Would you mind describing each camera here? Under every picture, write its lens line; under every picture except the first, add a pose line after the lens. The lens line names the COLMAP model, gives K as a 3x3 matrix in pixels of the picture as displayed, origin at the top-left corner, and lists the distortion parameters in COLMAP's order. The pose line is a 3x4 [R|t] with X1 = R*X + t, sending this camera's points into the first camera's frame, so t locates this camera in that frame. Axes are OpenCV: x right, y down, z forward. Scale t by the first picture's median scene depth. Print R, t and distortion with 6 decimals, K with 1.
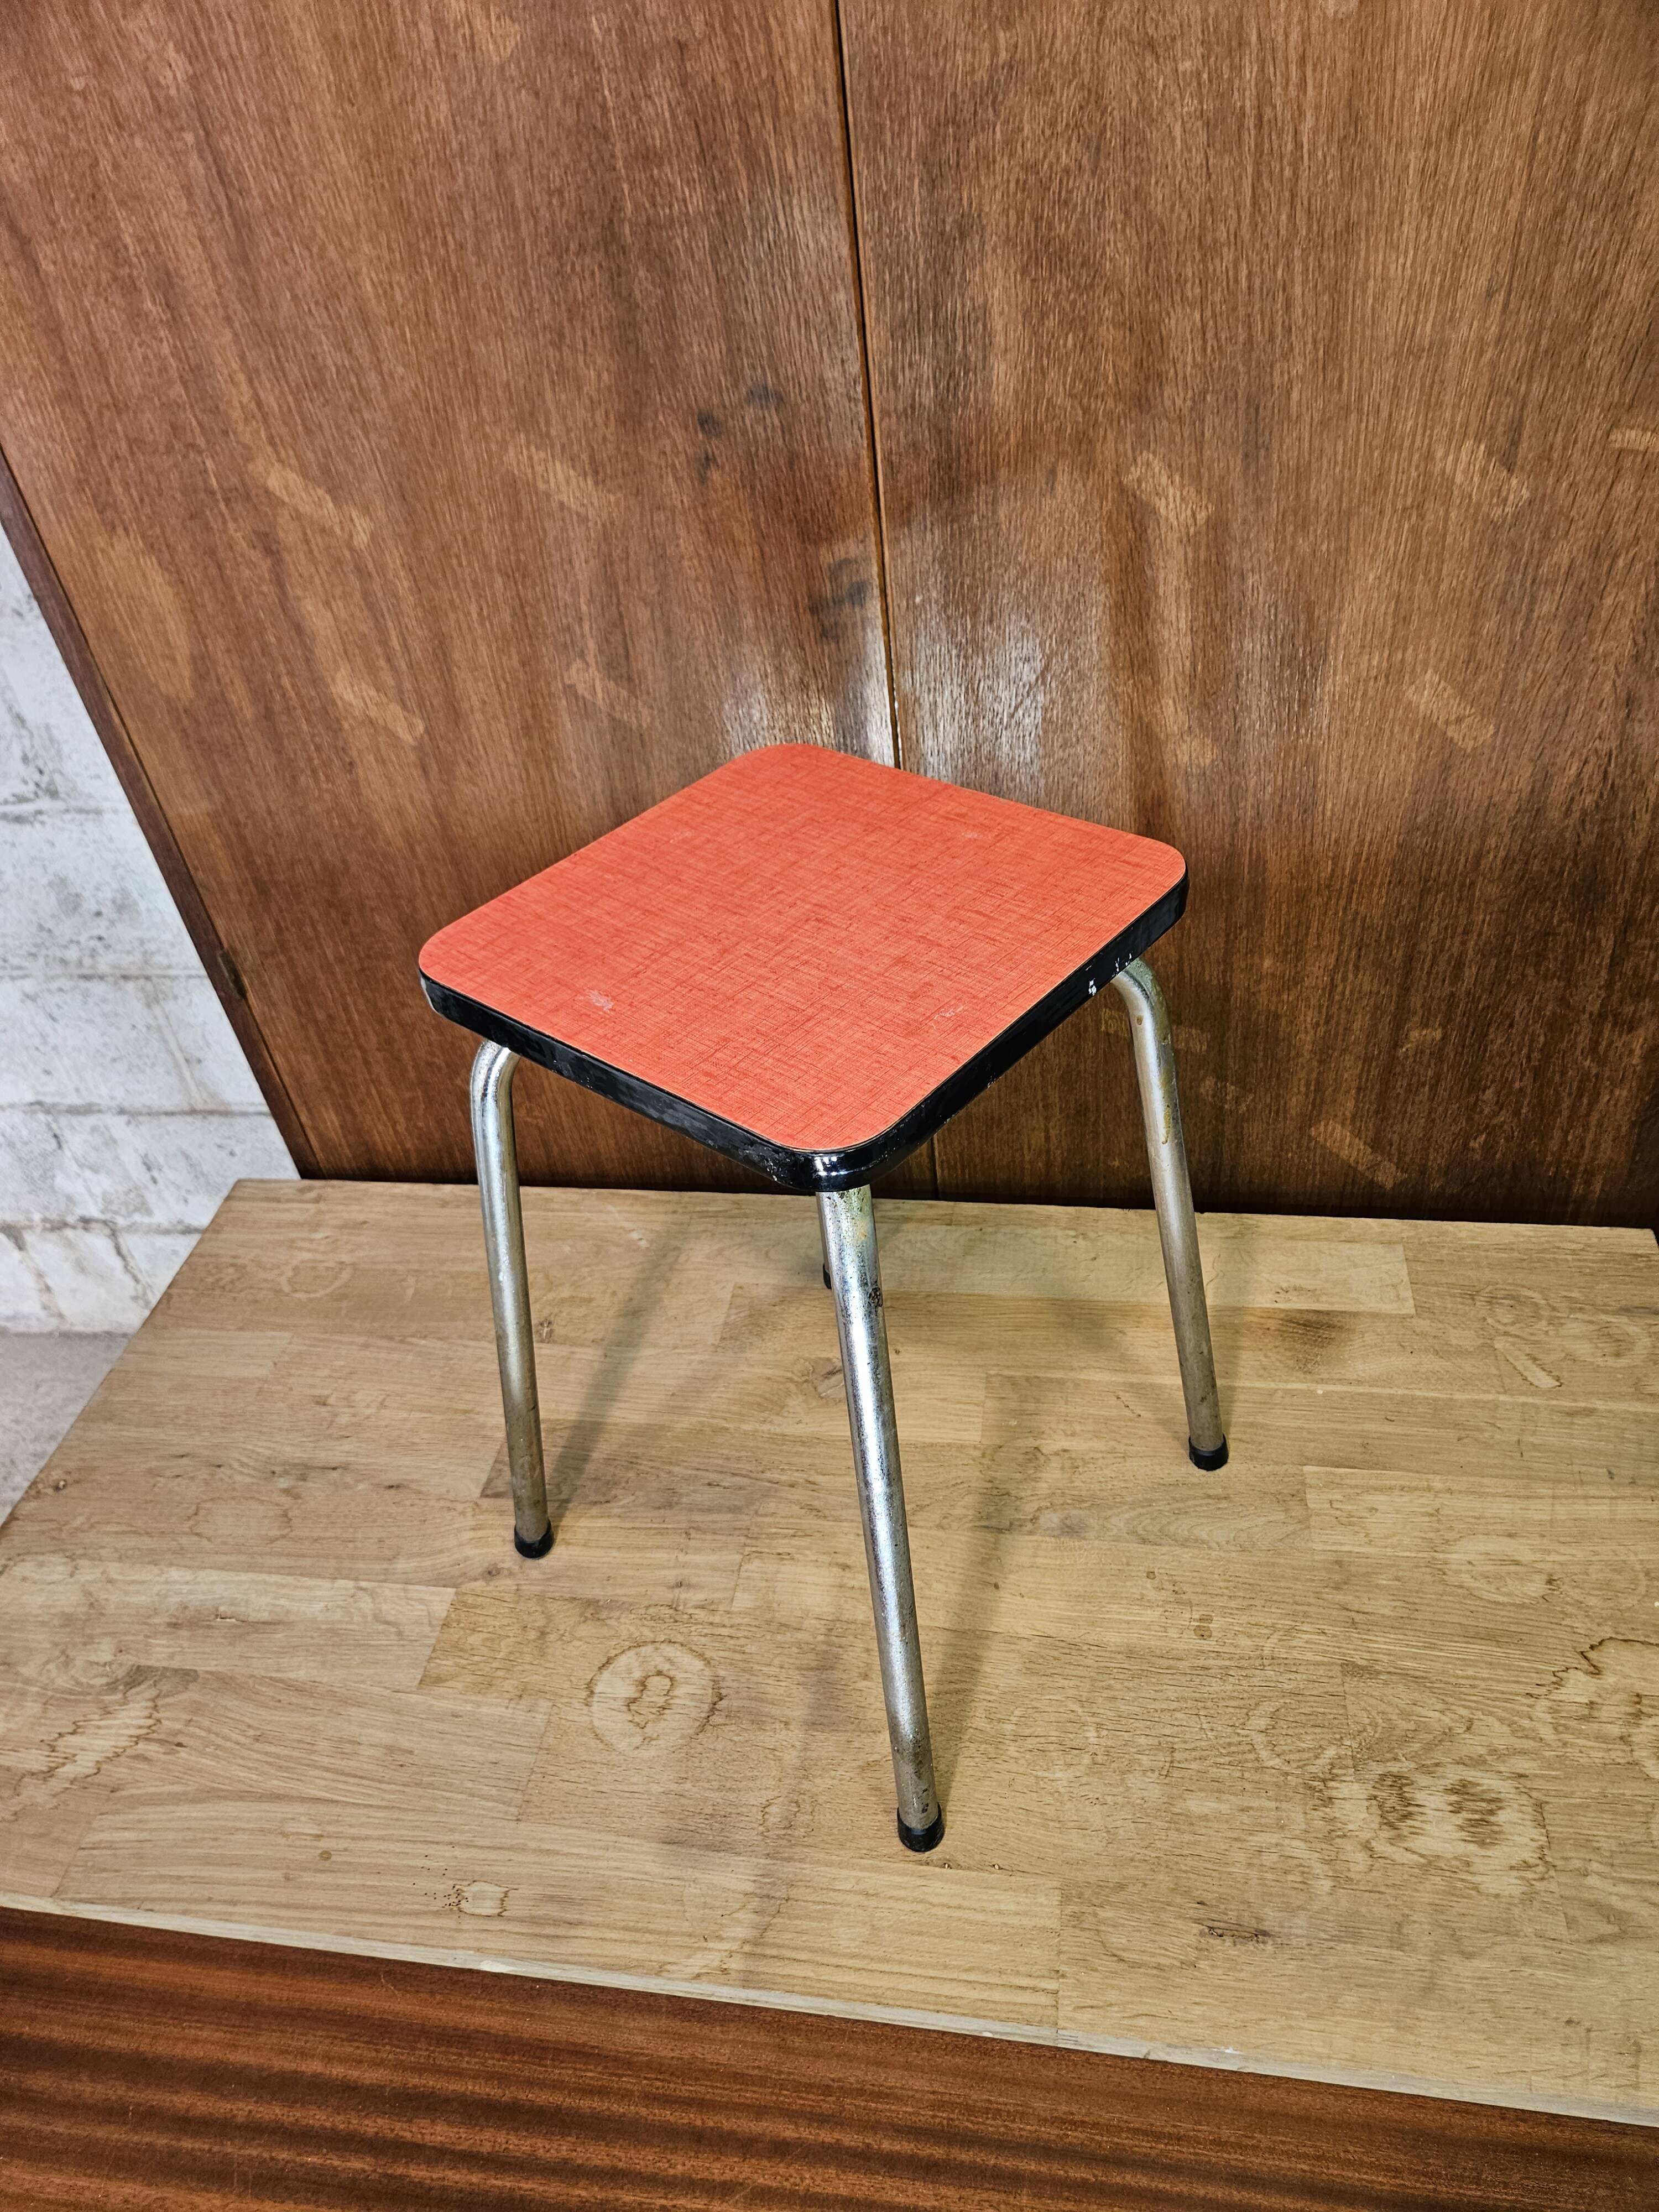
lens RADIAL K [[1494.8, 0, 817.6], [0, 1494.8, 1123.4], [0, 0, 1]] dist [0.064713, -0.058648]
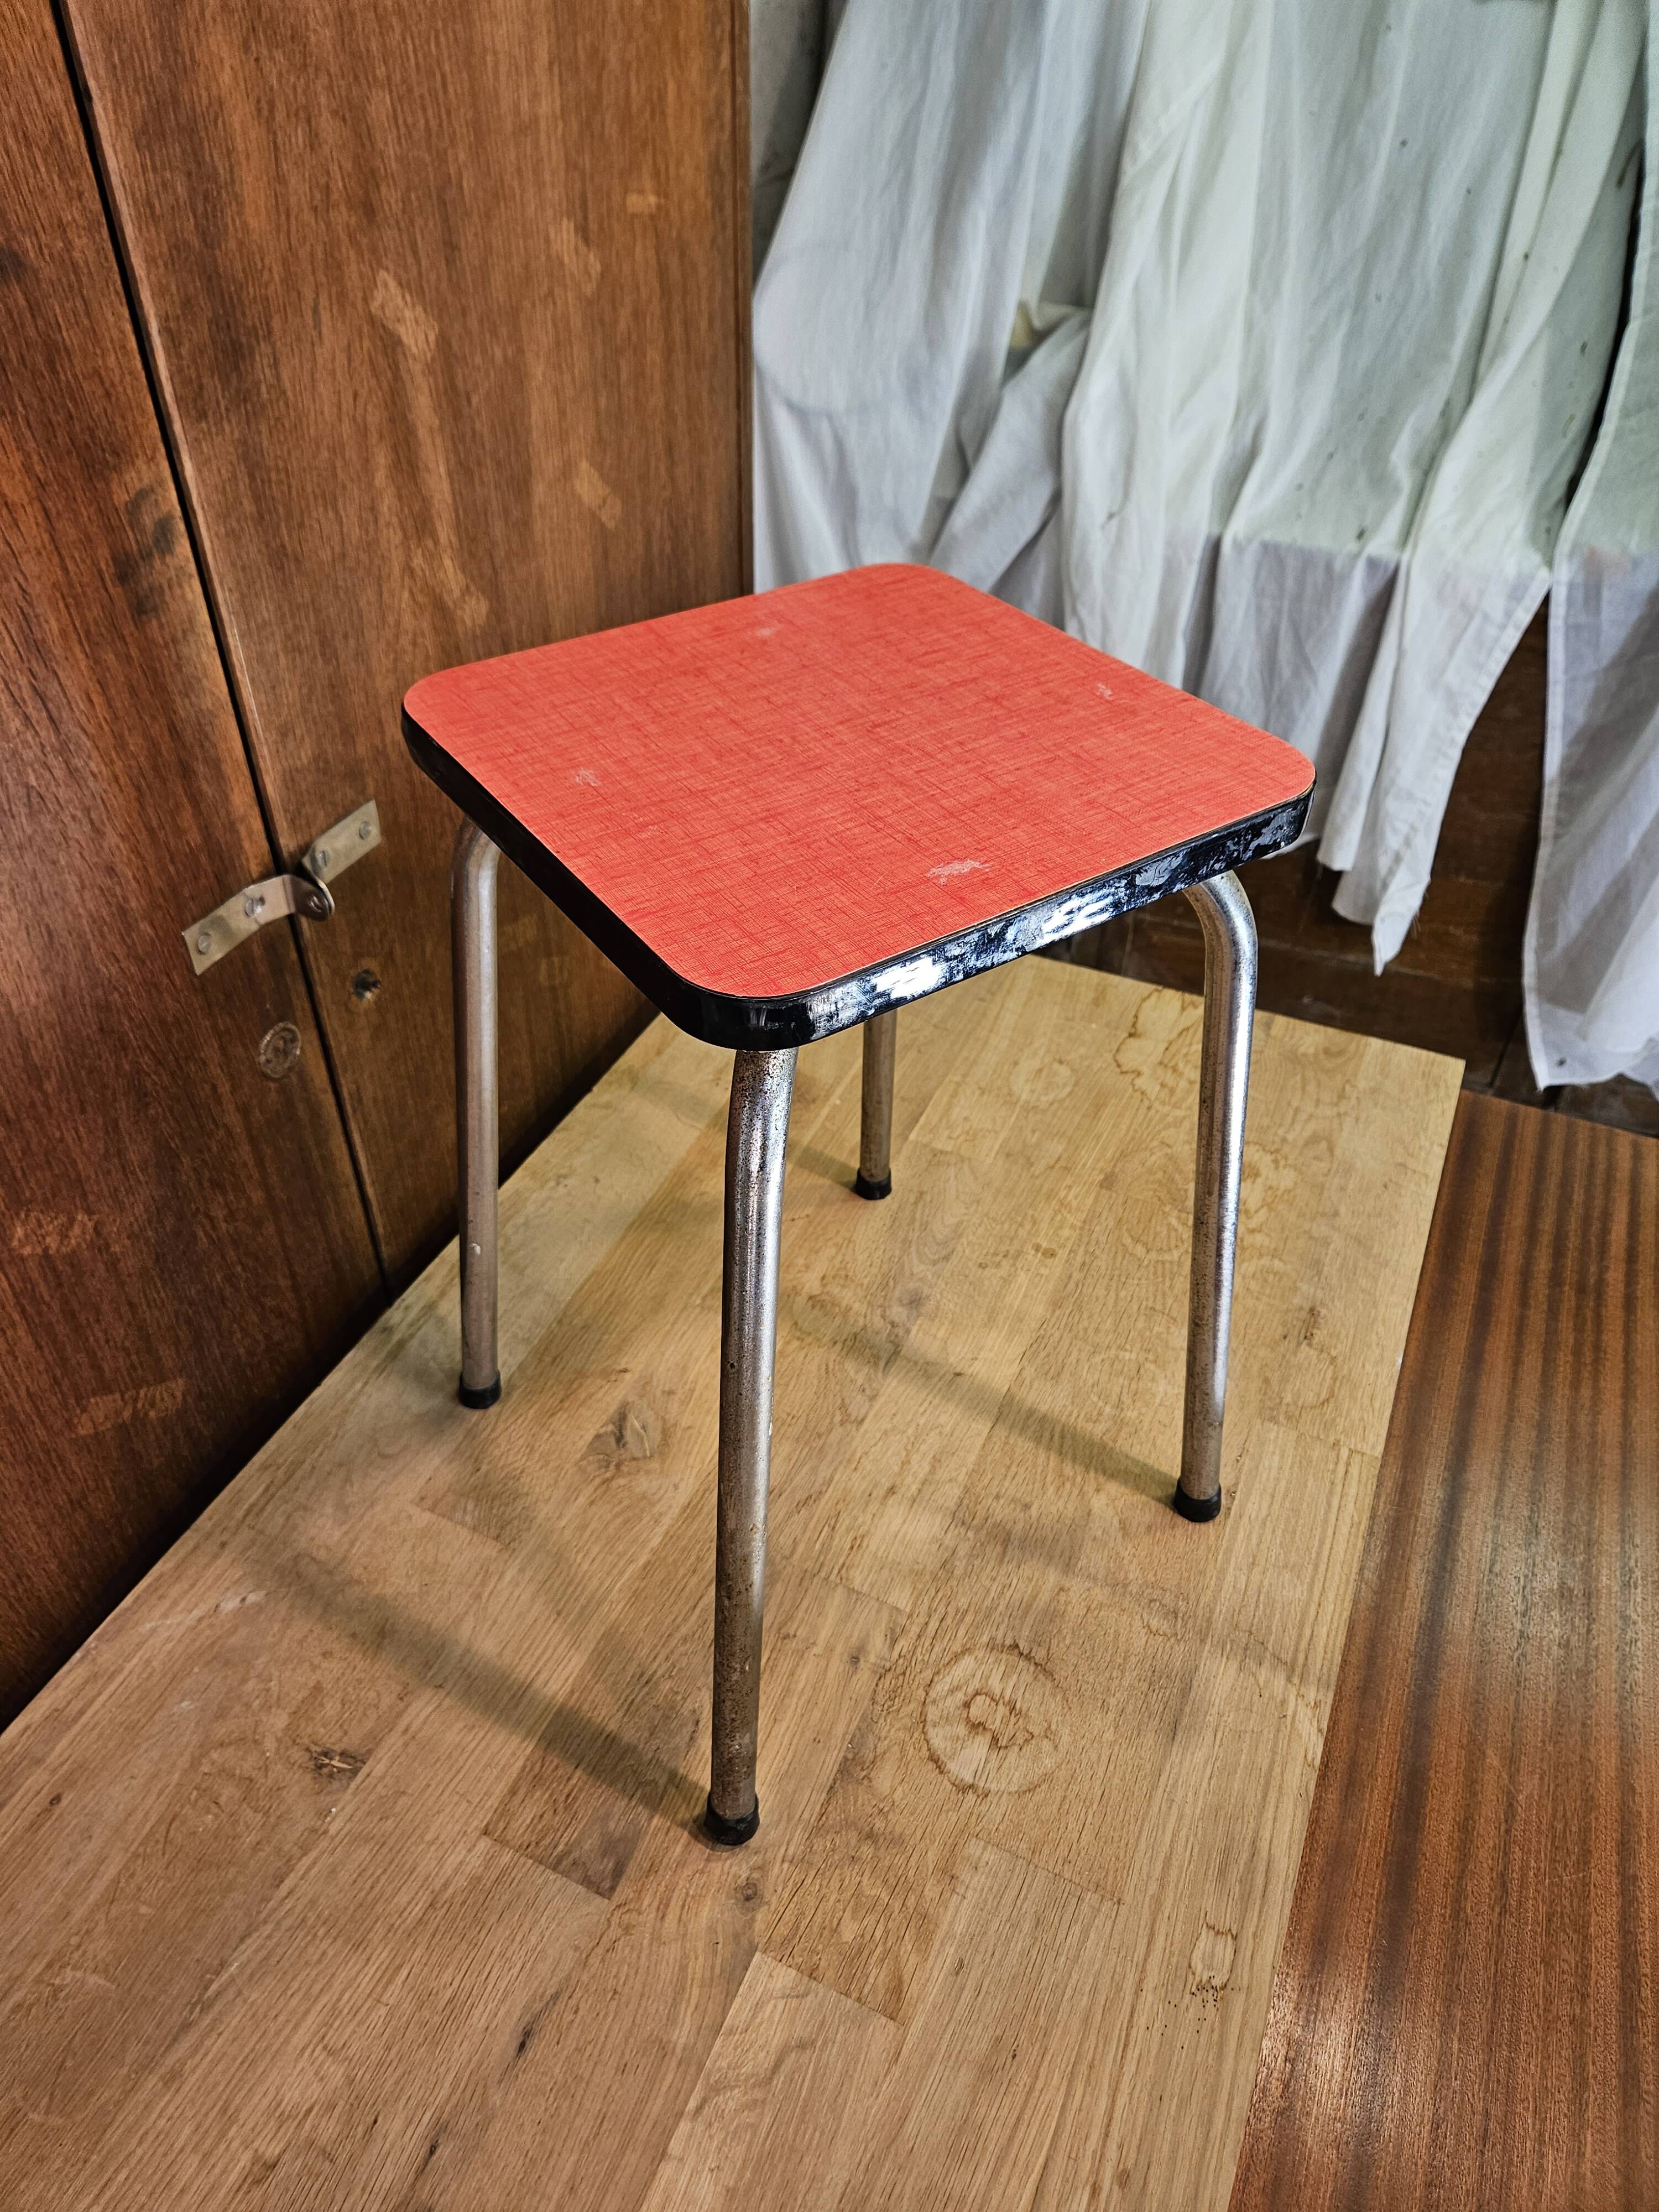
lens RADIAL K [[1499.0, 0, 794.5], [0, 1499.0, 1104.0], [0, 0, 1]] dist [0.062165, -0.056876]
pose [[0.274214, -0.541707, 0.794582, -0.640641], [0.582053, 0.751215, 0.311272, -0.211339], [-0.765520, 0.377134, 0.521295, 0.526373]]
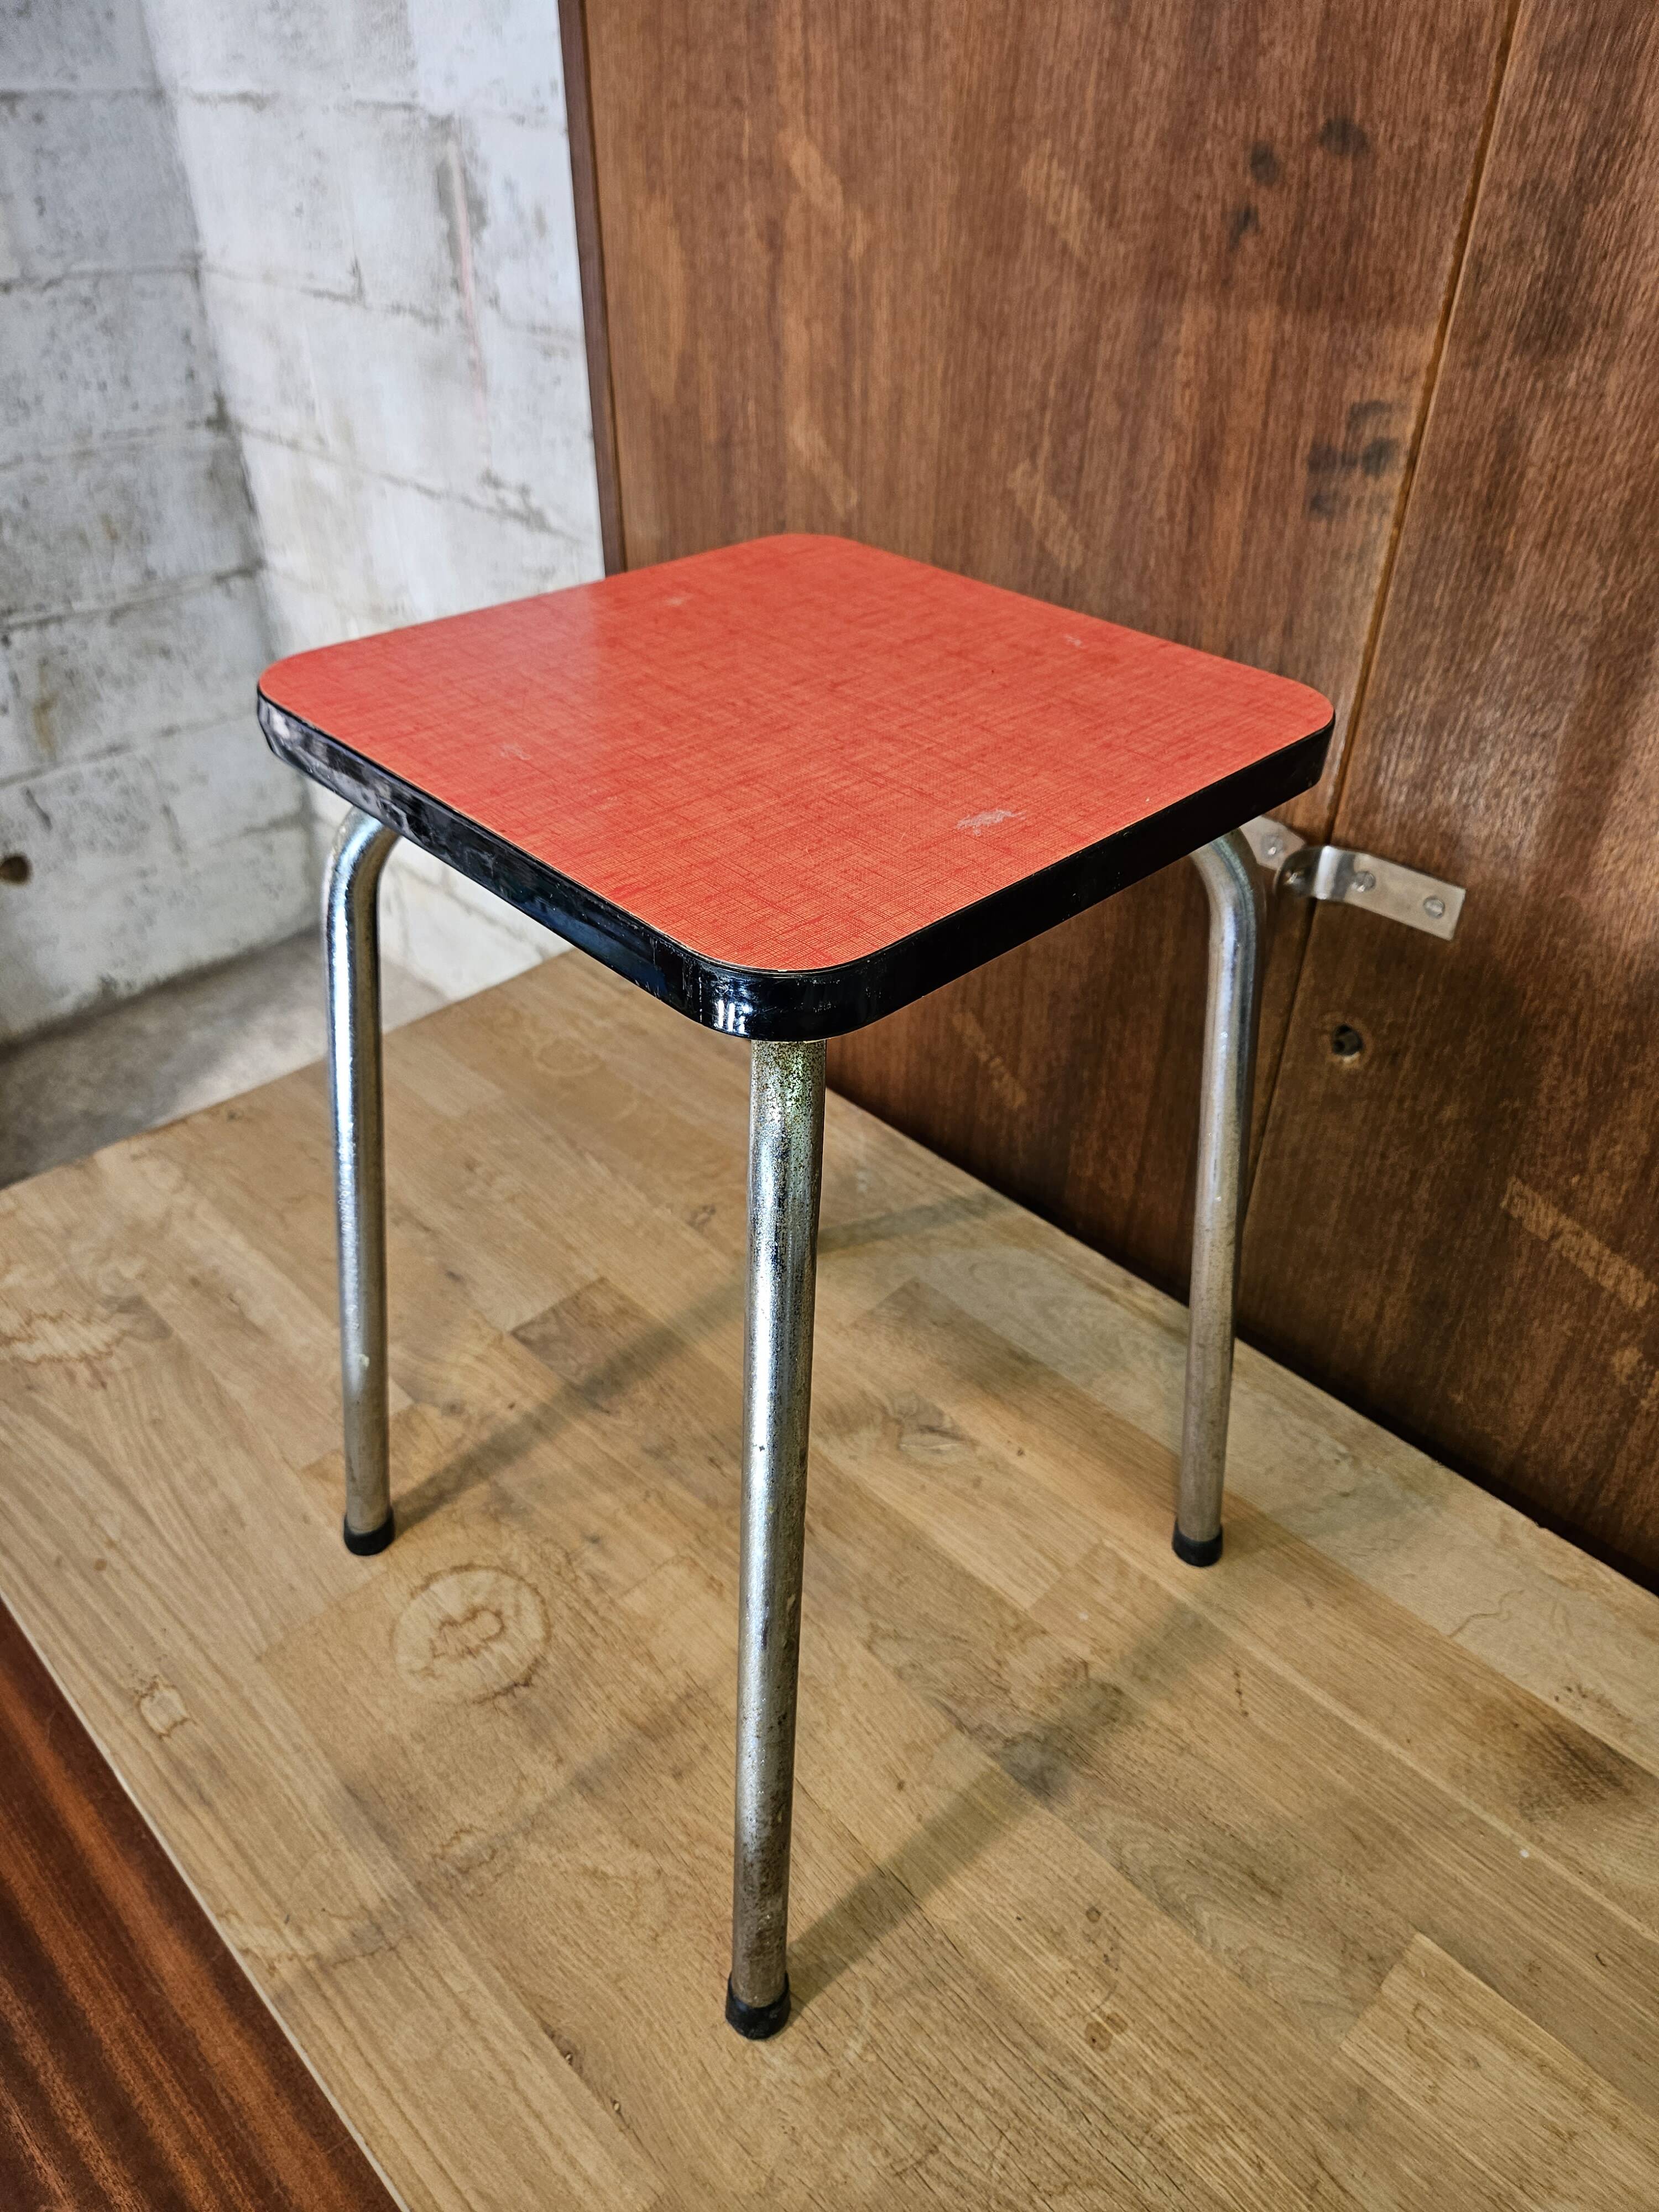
lens RADIAL K [[1507.7, 0, 818.1], [0, 1507.7, 1101.1], [0, 0, 1]] dist [0.053490, -0.051970]
pose [[0.800645, 0.440685, -0.405911, 0.252190], [-0.449895, 0.889630, 0.078442, -0.023805], [0.395679, 0.119814, 0.910540, 0.300179]]
